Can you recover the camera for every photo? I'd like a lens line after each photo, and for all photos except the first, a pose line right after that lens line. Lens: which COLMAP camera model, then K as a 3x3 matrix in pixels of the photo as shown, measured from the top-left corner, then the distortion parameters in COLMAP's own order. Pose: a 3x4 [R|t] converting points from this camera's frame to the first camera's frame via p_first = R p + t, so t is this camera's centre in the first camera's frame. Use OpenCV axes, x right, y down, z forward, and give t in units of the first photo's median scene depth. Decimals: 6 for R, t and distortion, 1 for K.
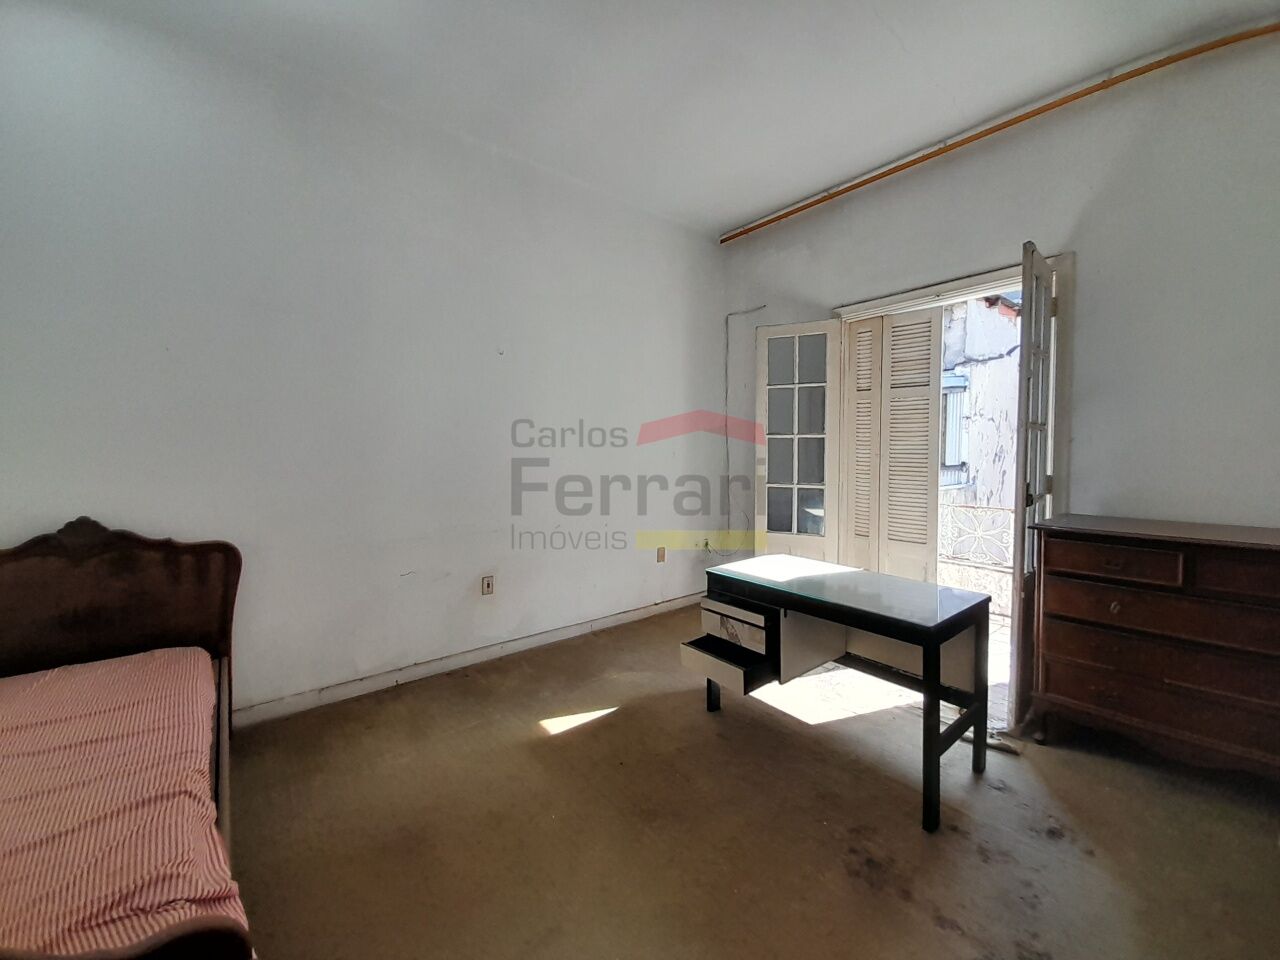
lens RADIAL K [[502.2, 0, 652.7], [0, 502.2, 465.1], [0, 0, 1]] dist [0.028274, -0.019907]
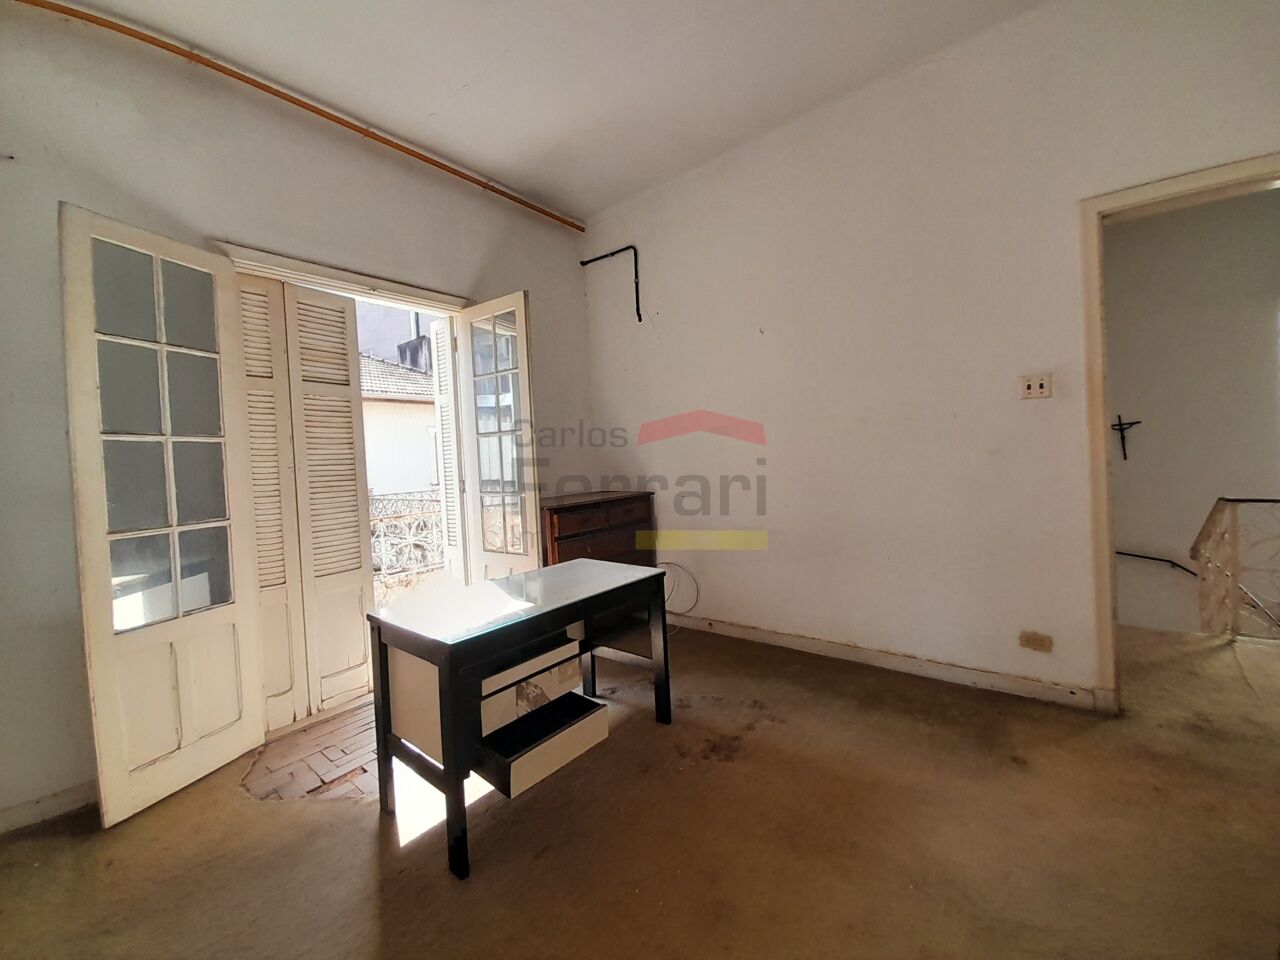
lens RADIAL K [[502.2, 0, 652.7], [0, 502.2, 465.1], [0, 0, 1]] dist [0.028274, -0.019907]
pose [[-0.190373, -0.008128, 0.981678, -0.386446], [0.077117, 0.996752, 0.023208, -0.000414], [-0.978678, 0.080122, -0.189128, 0.626531]]
